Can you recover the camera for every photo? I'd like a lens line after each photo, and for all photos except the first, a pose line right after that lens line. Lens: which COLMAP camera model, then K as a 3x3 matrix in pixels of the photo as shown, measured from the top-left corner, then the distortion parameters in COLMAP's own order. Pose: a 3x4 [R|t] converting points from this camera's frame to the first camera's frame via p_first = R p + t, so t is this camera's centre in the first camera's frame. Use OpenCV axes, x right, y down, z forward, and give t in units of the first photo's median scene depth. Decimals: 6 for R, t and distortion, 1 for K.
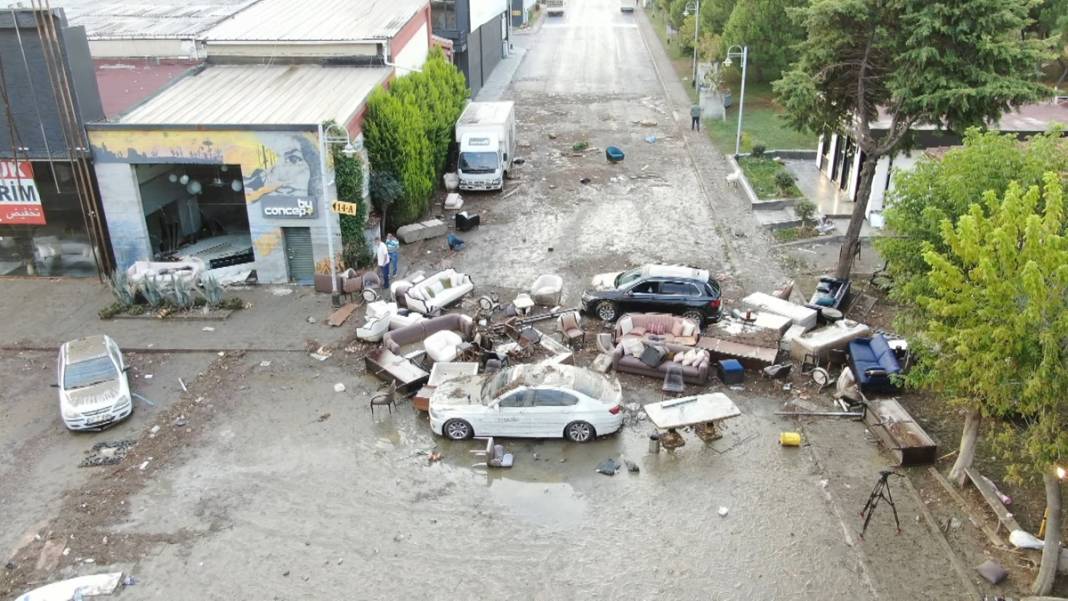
lens RADIAL K [[796.5, 0, 534.0], [0, 796.5, 300.5], [0, 0, 1]] dist [-0.023812, 0.006433]
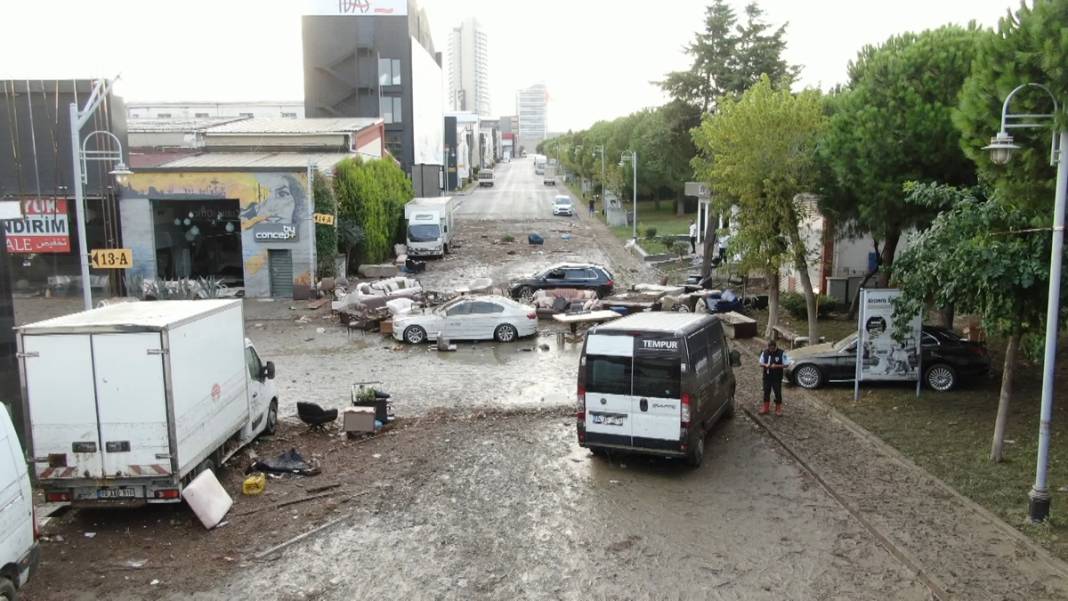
lens RADIAL K [[796.5, 0, 534.0], [0, 796.5, 300.5], [0, 0, 1]] dist [-0.023812, 0.006433]
pose [[0.996427, -0.010690, 0.083775, -0.005495], [0.031087, 0.968736, -0.246137, 0.311779], [-0.078524, 0.247862, 0.965608, -0.228427]]
